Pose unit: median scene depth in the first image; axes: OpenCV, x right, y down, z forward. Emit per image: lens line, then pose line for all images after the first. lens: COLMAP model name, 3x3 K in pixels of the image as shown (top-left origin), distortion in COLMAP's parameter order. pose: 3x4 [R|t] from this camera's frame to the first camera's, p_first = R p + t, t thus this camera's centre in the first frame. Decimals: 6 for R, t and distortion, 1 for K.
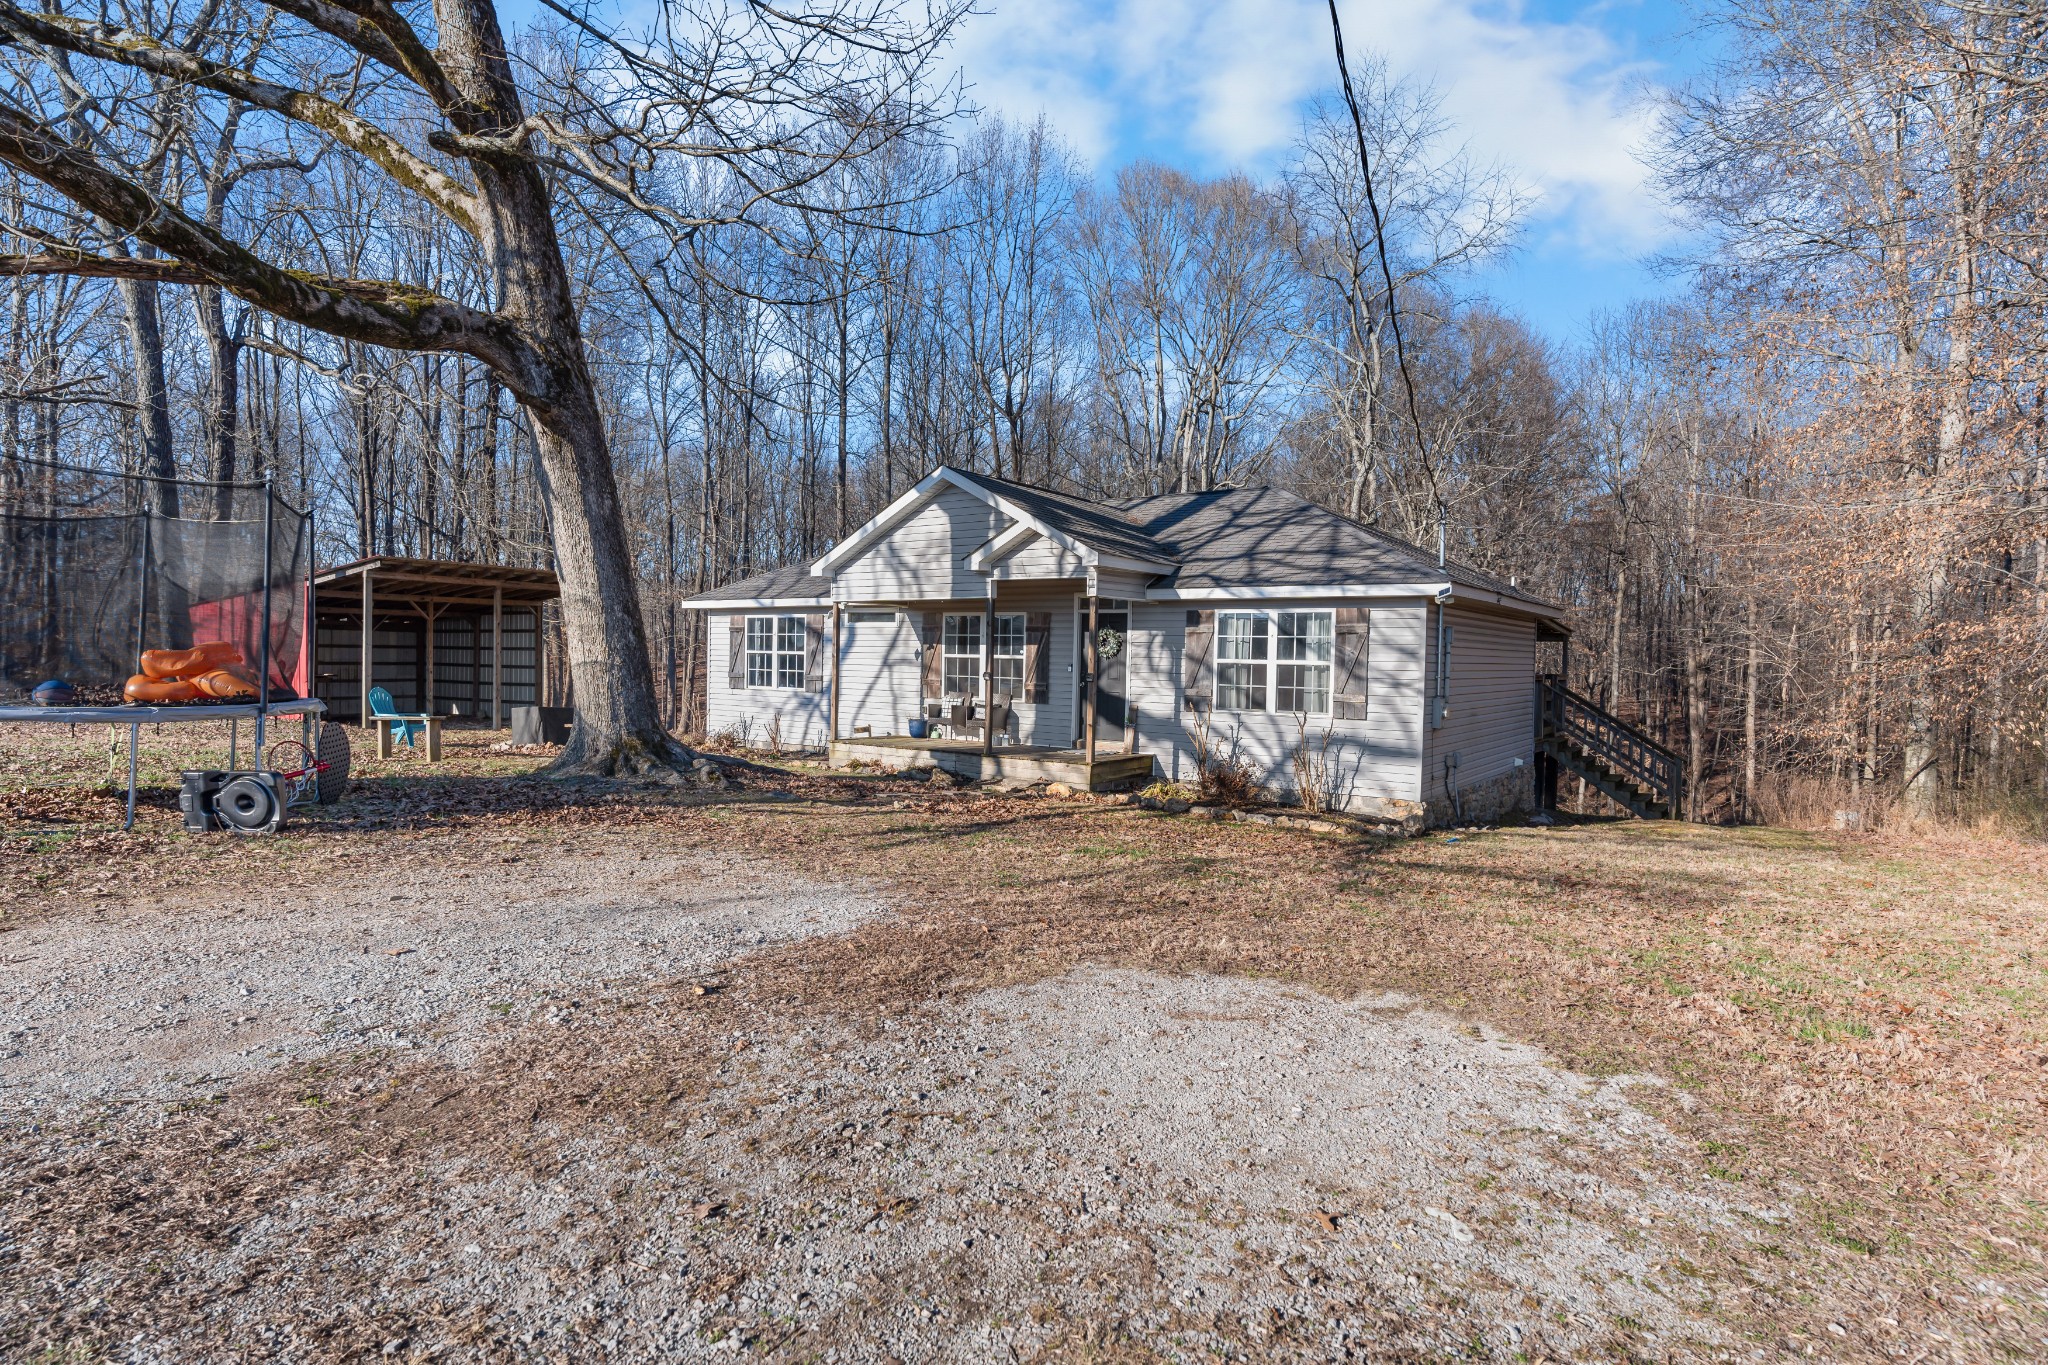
lens RADIAL K [[993.3, 0, 1024.5], [0, 993.3, 674.8], [0, 0, 1]] dist [0.000663, -0.000339]
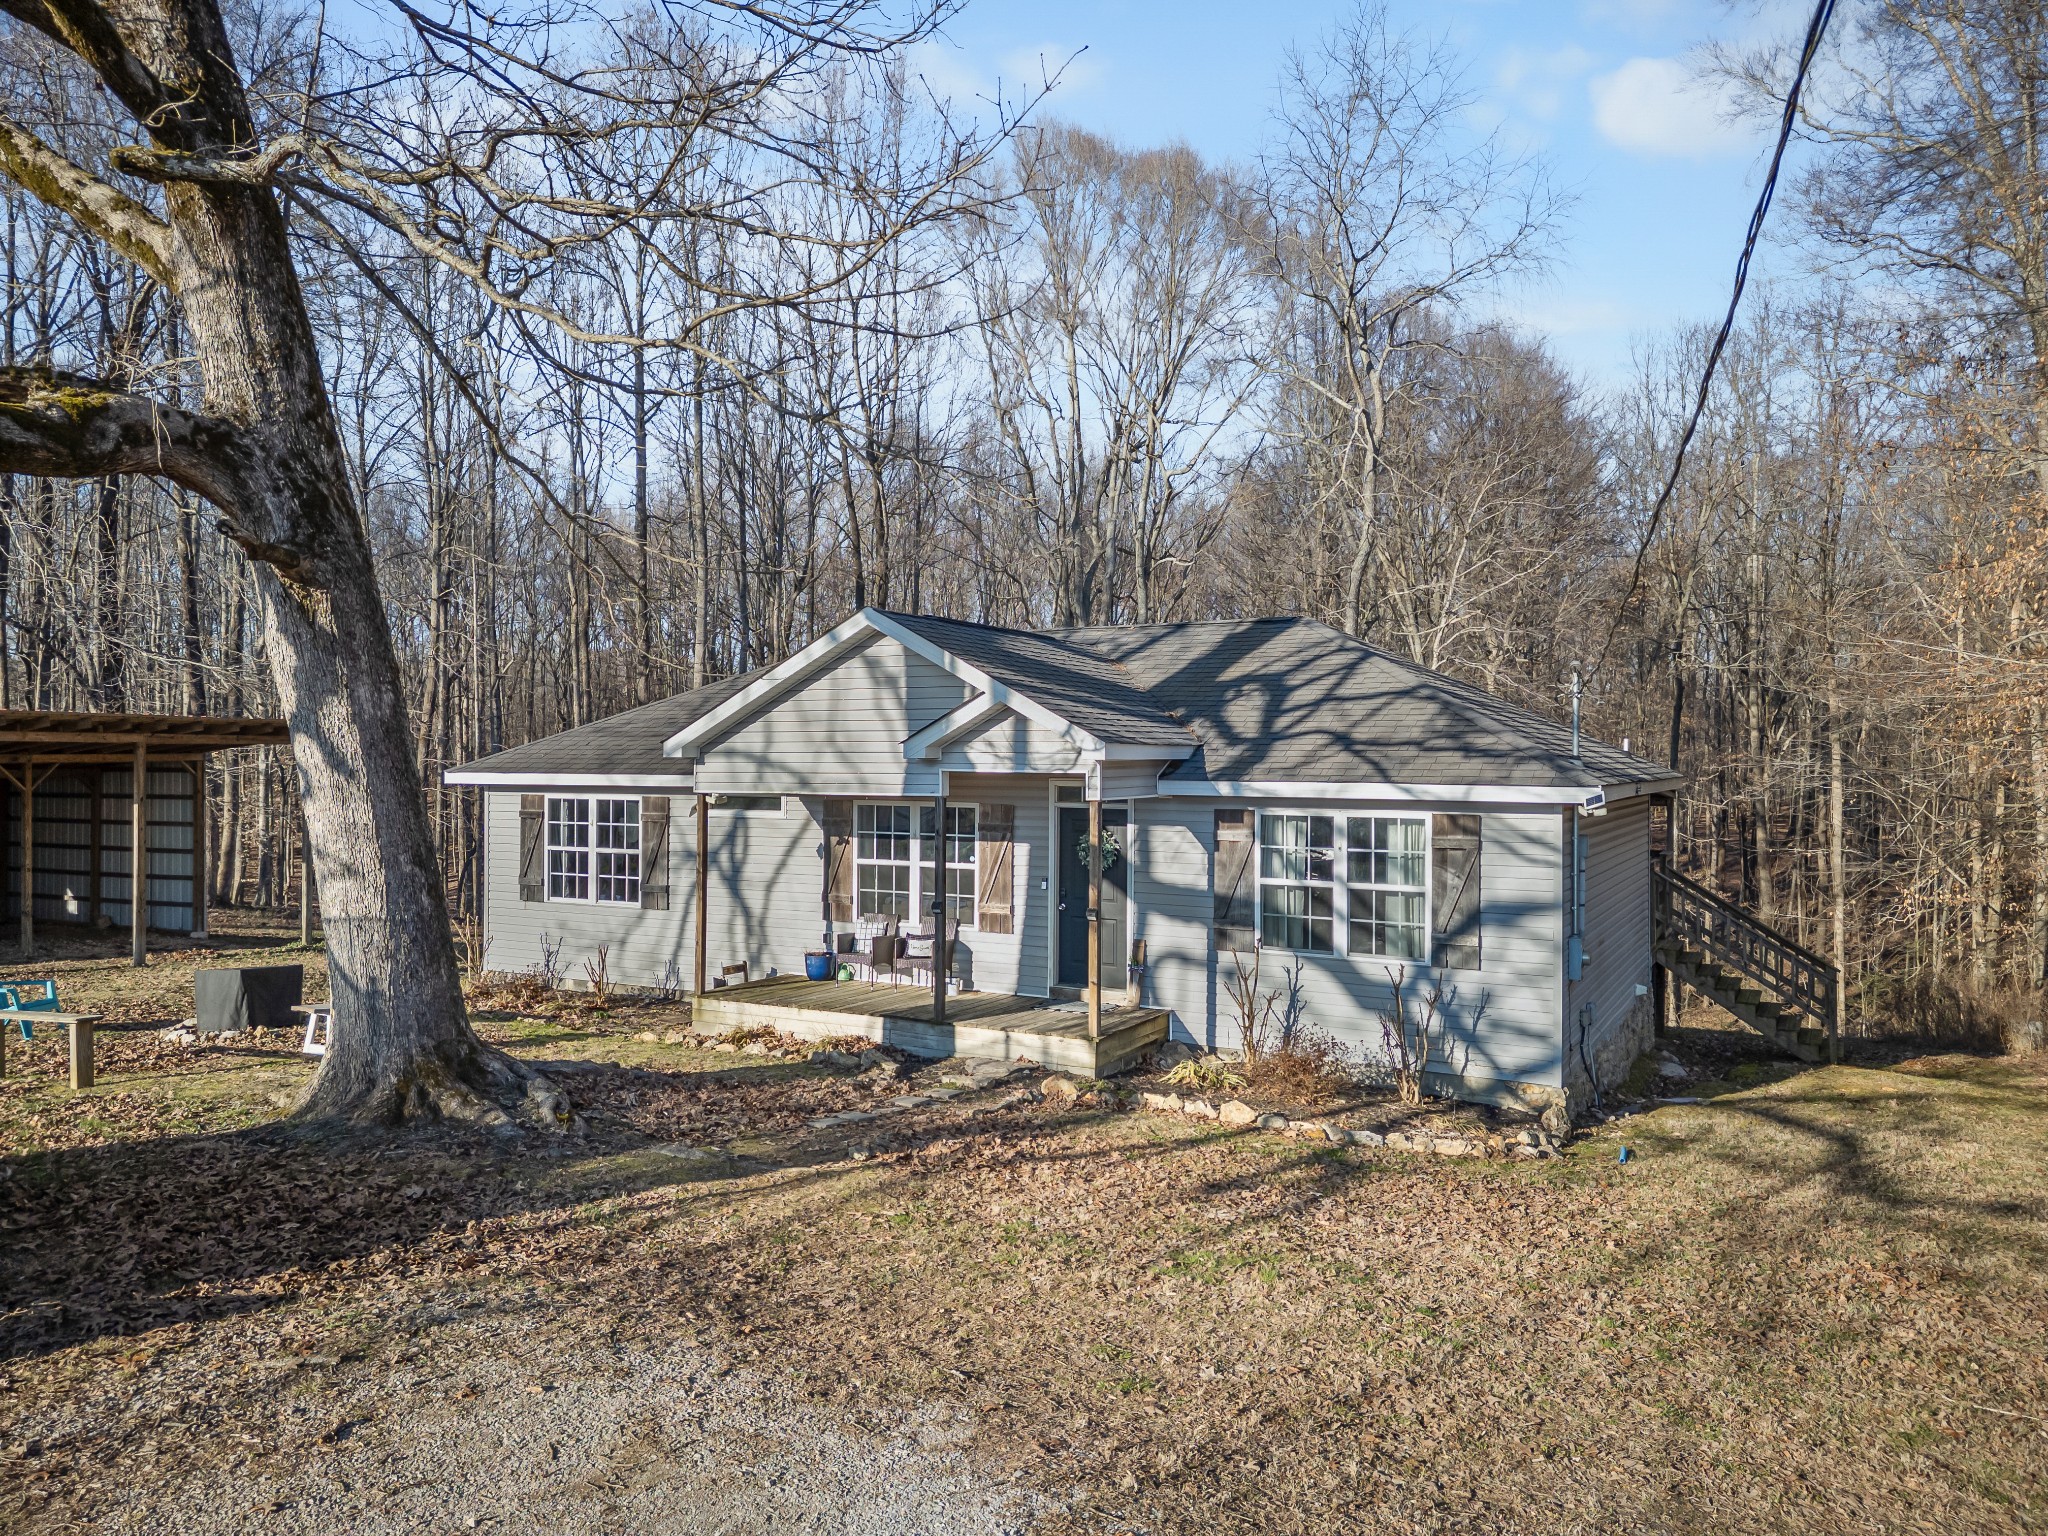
lens RADIAL K [[1333.5, 0, 1024.0], [0, 1333.5, 768.0], [0, 0, 1]] dist [0.067675, -0.061658]
pose [[0.993144, -0.015780, 0.115831, -0.076277], [0.017558, 0.999743, -0.014353, -0.075030], [-0.115575, 0.016289, 0.993165, 0.052968]]
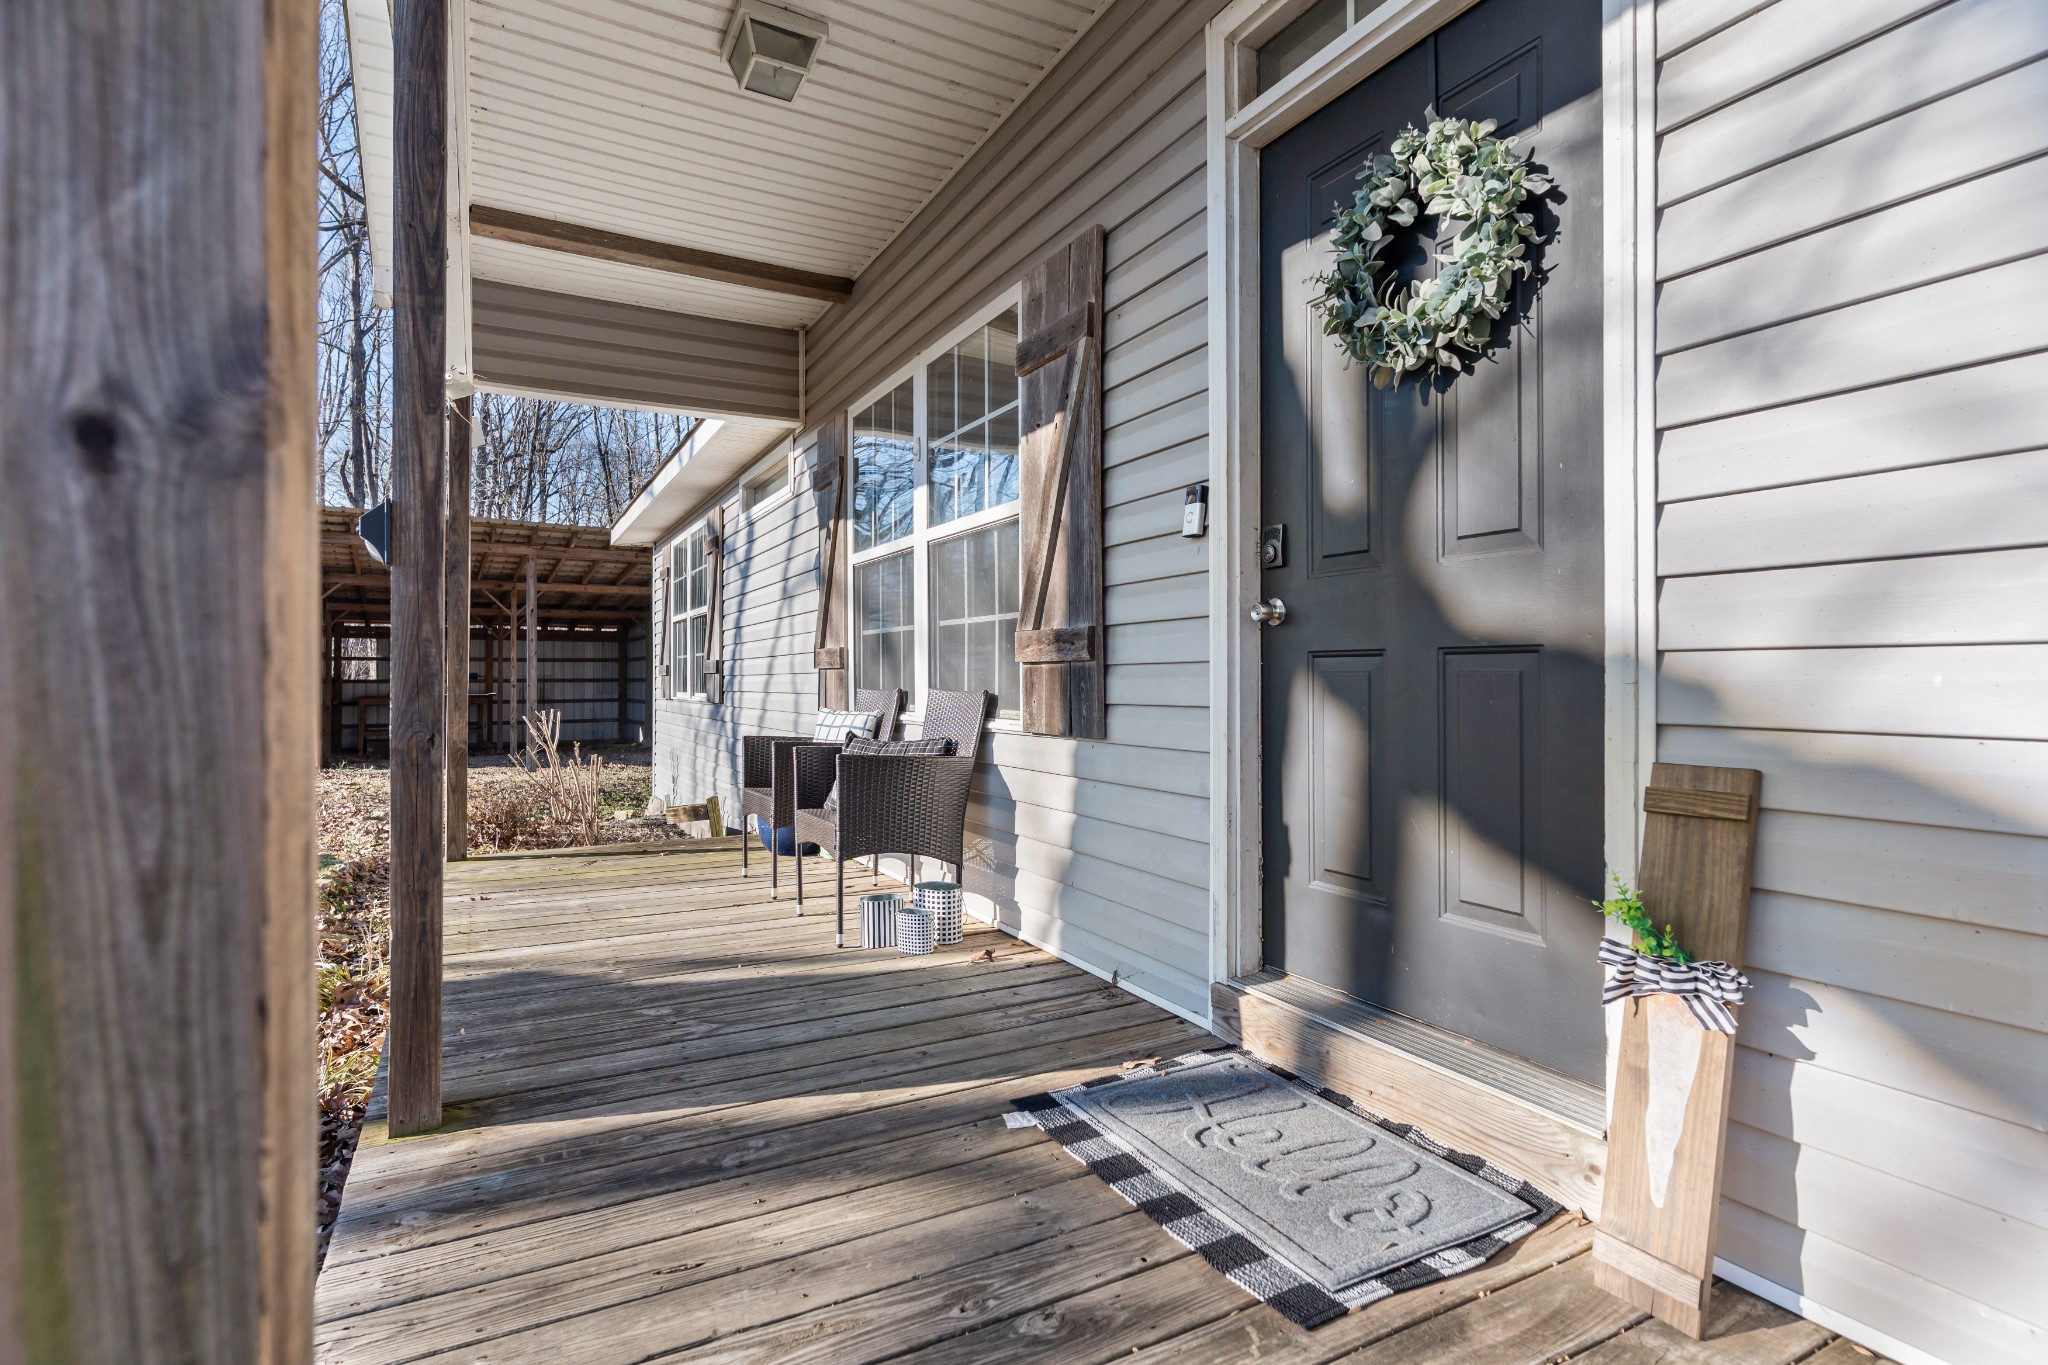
lens RADIAL K [[993.3, 0, 1024.5], [0, 993.3, 674.8], [0, 0, 1]] dist [0.000663, -0.000339]
pose [[0.900899, -0.023313, -0.433402, 0.086808], [0.012598, 0.999540, -0.027579, 0.022505], [0.433845, 0.019386, 0.900779, 0.830292]]
